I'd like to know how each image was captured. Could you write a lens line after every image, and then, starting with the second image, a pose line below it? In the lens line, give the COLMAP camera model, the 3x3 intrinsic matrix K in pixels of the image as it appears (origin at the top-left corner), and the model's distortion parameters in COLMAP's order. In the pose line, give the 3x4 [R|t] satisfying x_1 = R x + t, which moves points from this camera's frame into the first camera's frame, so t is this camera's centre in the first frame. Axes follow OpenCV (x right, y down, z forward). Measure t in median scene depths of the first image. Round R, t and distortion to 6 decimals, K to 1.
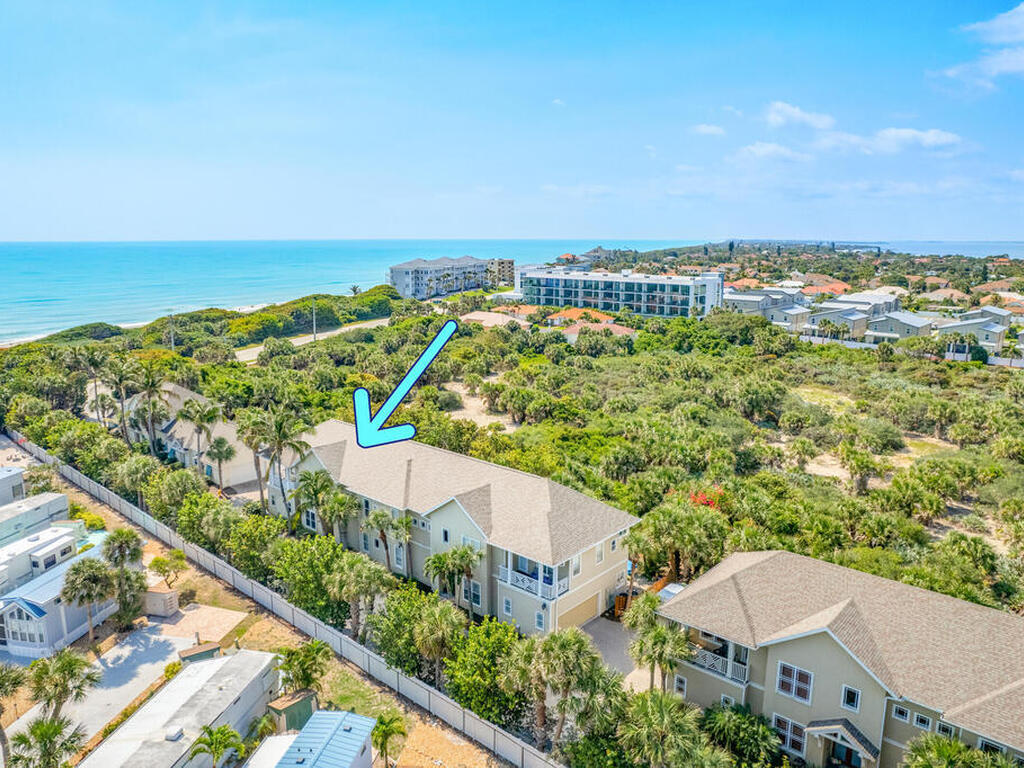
lens RADIAL K [[741.9, 0, 512.0], [0, 741.9, 384.0], [0, 0, 1]] dist [-0.062552, 0.036156]
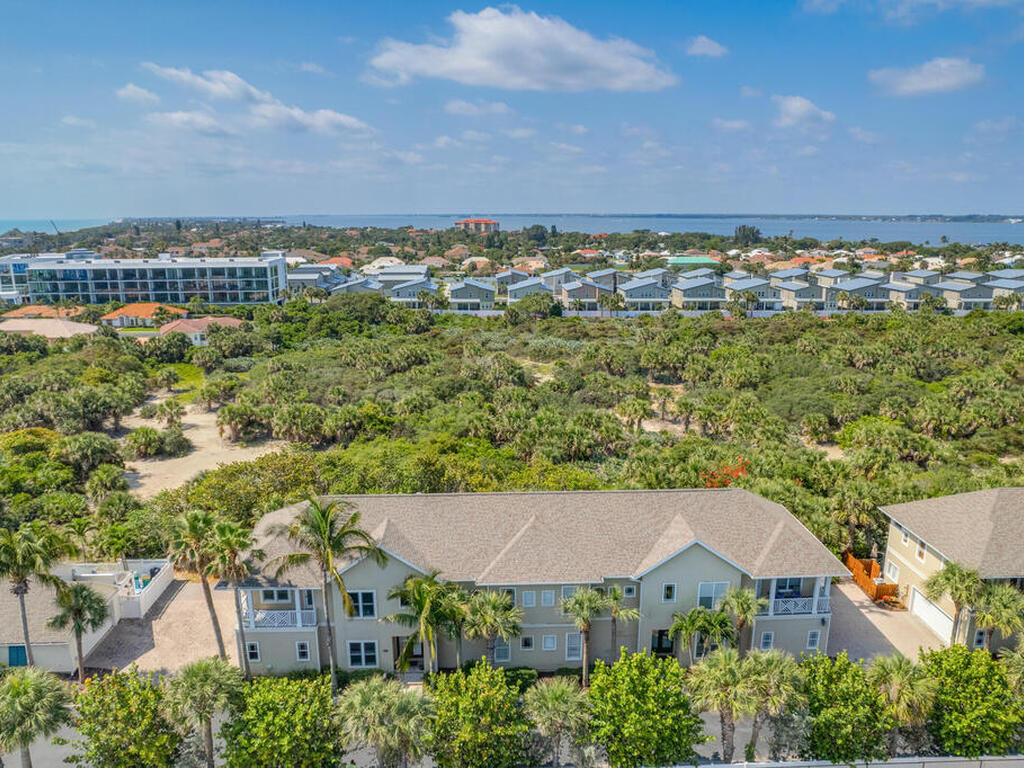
lens RADIAL K [[741.9, 0, 512.0], [0, 741.9, 384.0], [0, 0, 1]] dist [-0.062552, 0.036156]
pose [[0.715418, -0.160895, 0.679919, -0.157303], [0.139597, 0.986420, 0.086538, -0.023578], [-0.684609, 0.033004, 0.728163, 0.117886]]
